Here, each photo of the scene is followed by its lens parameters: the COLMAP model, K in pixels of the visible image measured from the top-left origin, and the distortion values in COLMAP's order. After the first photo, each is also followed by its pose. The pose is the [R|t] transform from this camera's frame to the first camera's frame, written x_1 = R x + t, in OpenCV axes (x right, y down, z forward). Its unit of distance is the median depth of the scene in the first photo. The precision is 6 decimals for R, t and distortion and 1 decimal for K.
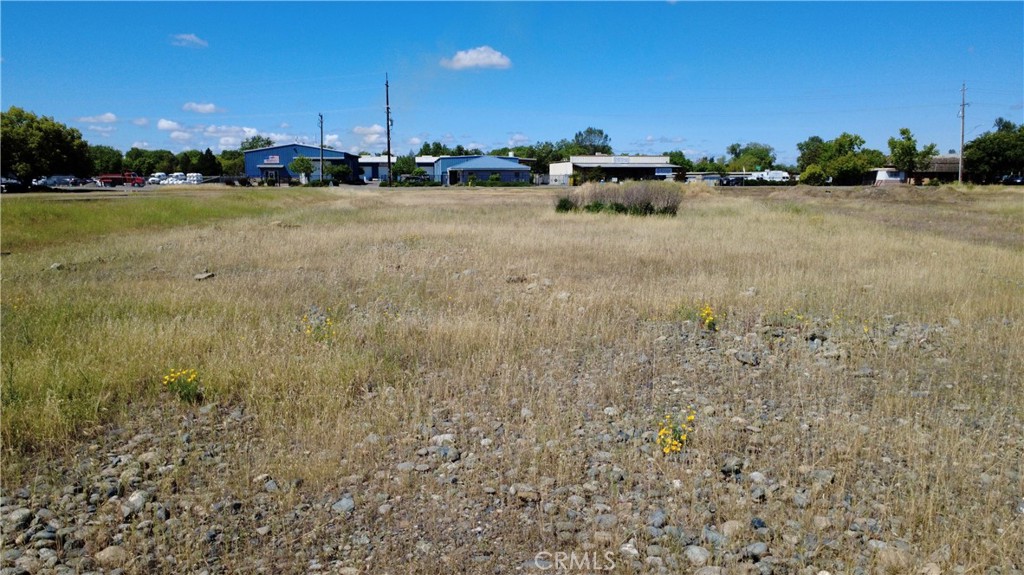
lens RADIAL K [[748.3, 0, 512.0], [0, 748.3, 287.5], [0, 0, 1]] dist [0.008140, -0.002880]
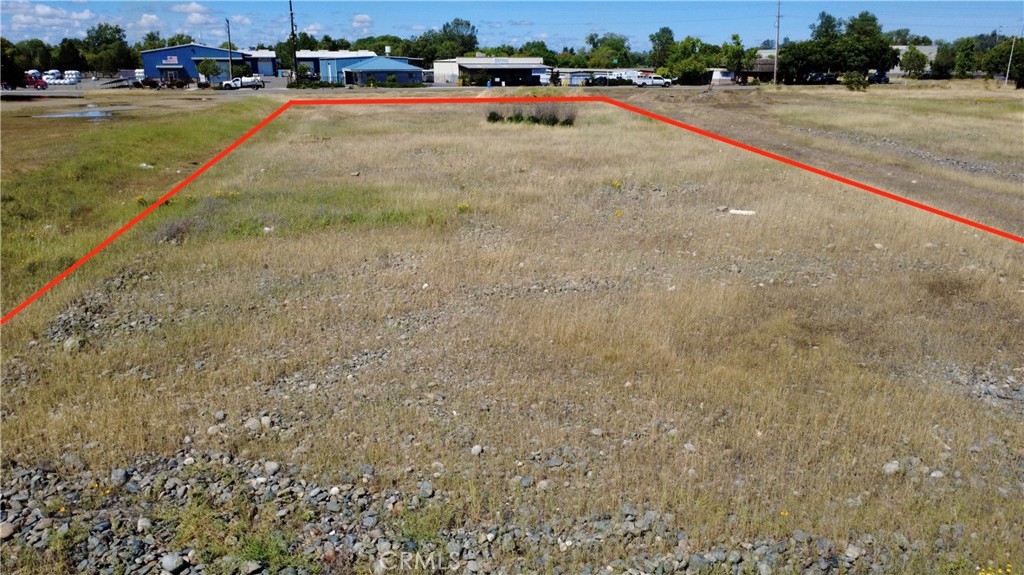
lens RADIAL K [[748.3, 0, 512.0], [0, 748.3, 287.5], [0, 0, 1]] dist [0.008140, -0.002880]
pose [[0.982724, -0.053916, 0.177052, -0.058329], [0.027566, 0.988596, 0.148046, 0.000053], [-0.183015, -0.140607, 0.973003, -0.152086]]
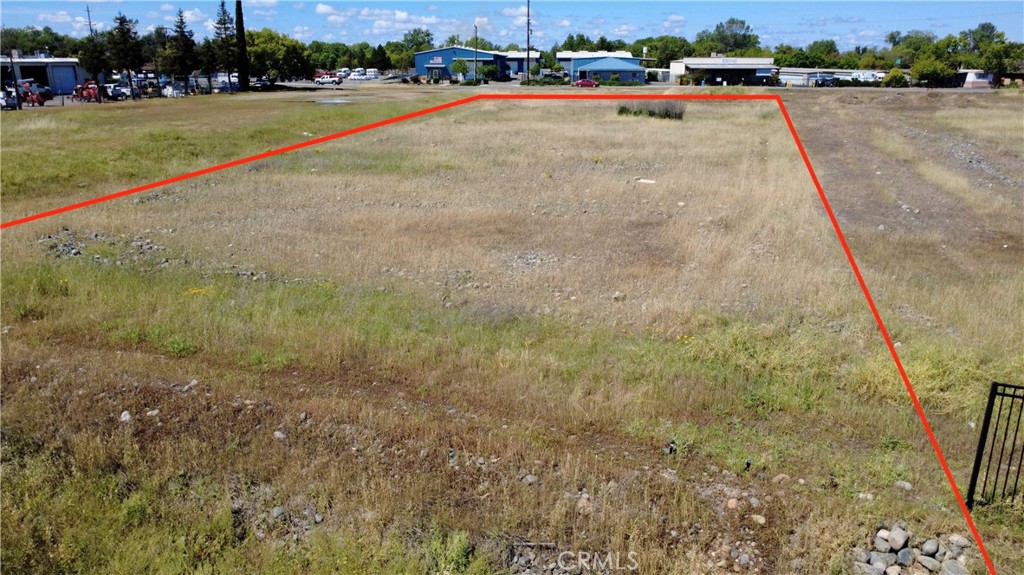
lens RADIAL K [[748.3, 0, 512.0], [0, 748.3, 287.5], [0, 0, 1]] dist [0.008140, -0.002880]
pose [[0.980606, 0.058832, -0.186952, 0.057250], [-0.030901, 0.988362, 0.148946, 0.012005], [0.193539, -0.140280, 0.971012, -0.236930]]
